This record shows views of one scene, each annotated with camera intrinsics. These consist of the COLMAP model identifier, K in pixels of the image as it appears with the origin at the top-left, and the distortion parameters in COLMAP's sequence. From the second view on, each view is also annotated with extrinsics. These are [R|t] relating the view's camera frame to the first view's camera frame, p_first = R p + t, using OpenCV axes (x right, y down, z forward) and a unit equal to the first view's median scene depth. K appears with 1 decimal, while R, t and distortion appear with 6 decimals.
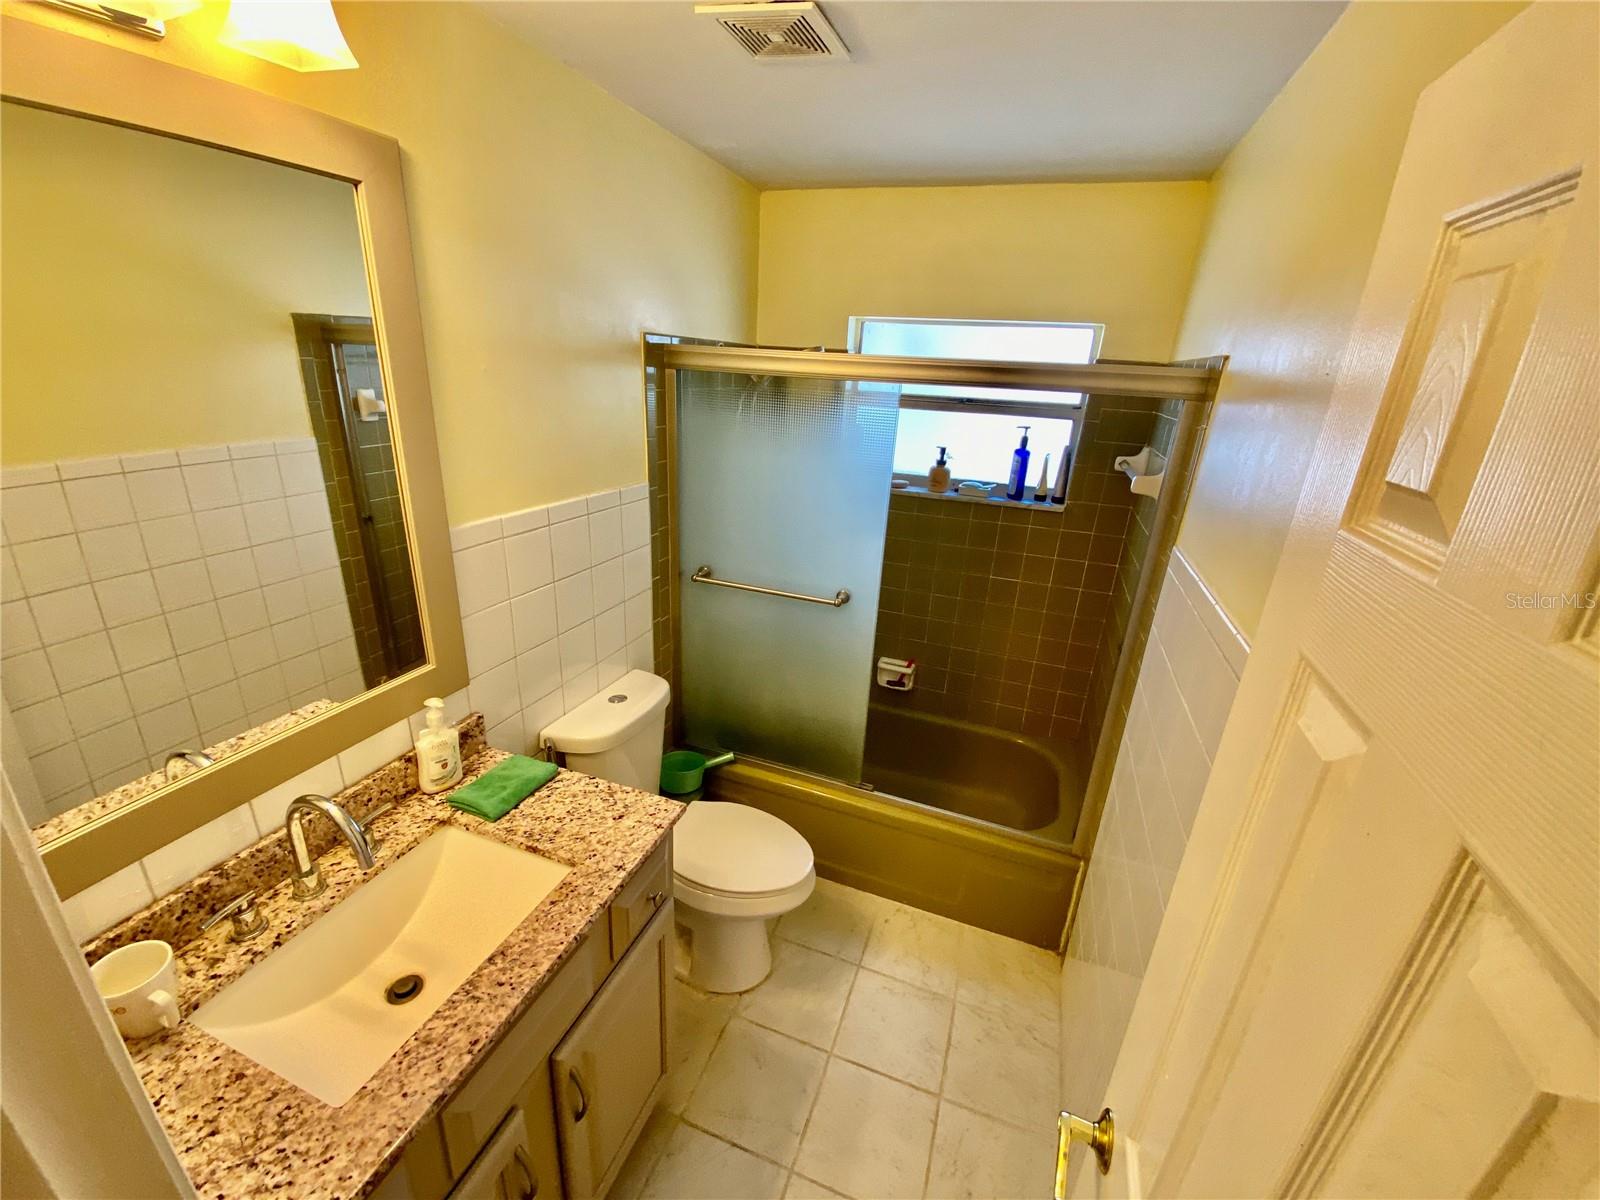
lens RADIAL K [[643.2, 0, 806.1], [0, 643.2, 590.1], [0, 0, 1]] dist [0.010670, -0.015123]
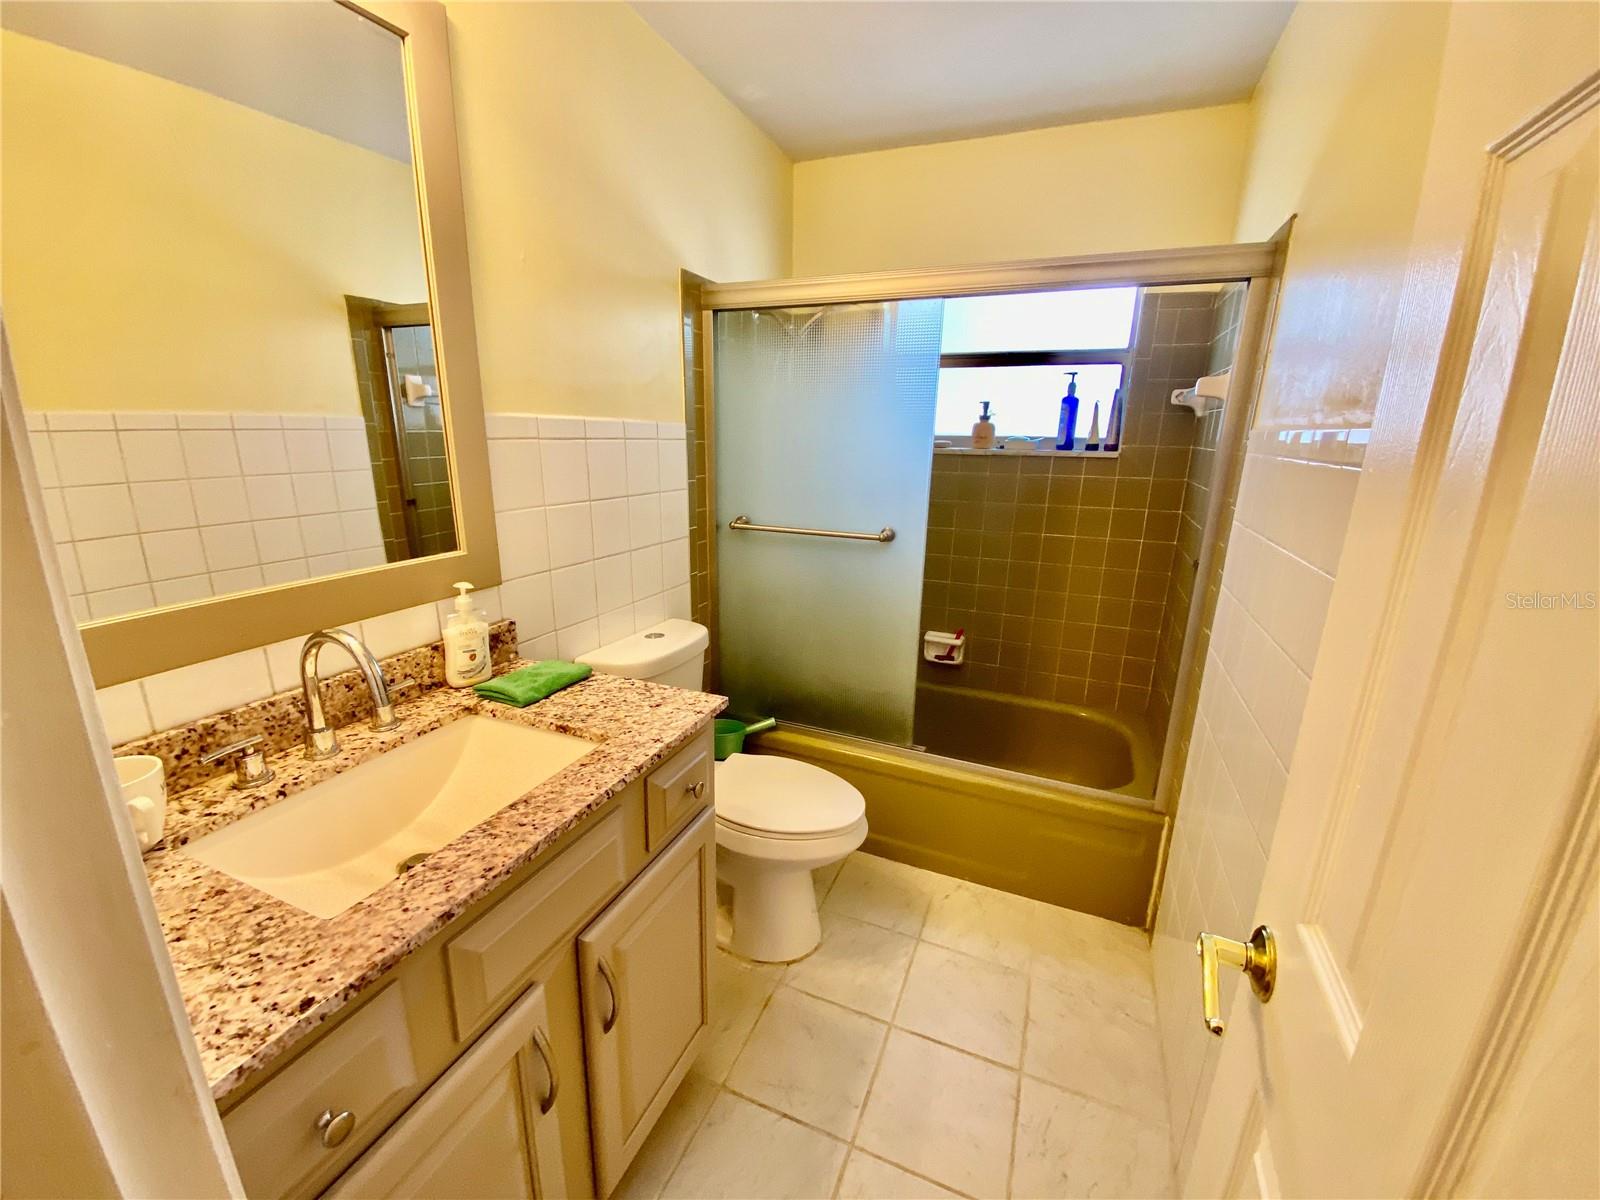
lens RADIAL K [[643.2, 0, 804.8], [0, 643.2, 594.9], [0, 0, 1]] dist [0.010670, -0.015123]
pose [[0.998289, -0.022076, -0.054139, -0.018737], [0.017176, 0.995851, -0.089360, 0.206607], [0.055887, 0.088277, 0.994527, 0.064174]]
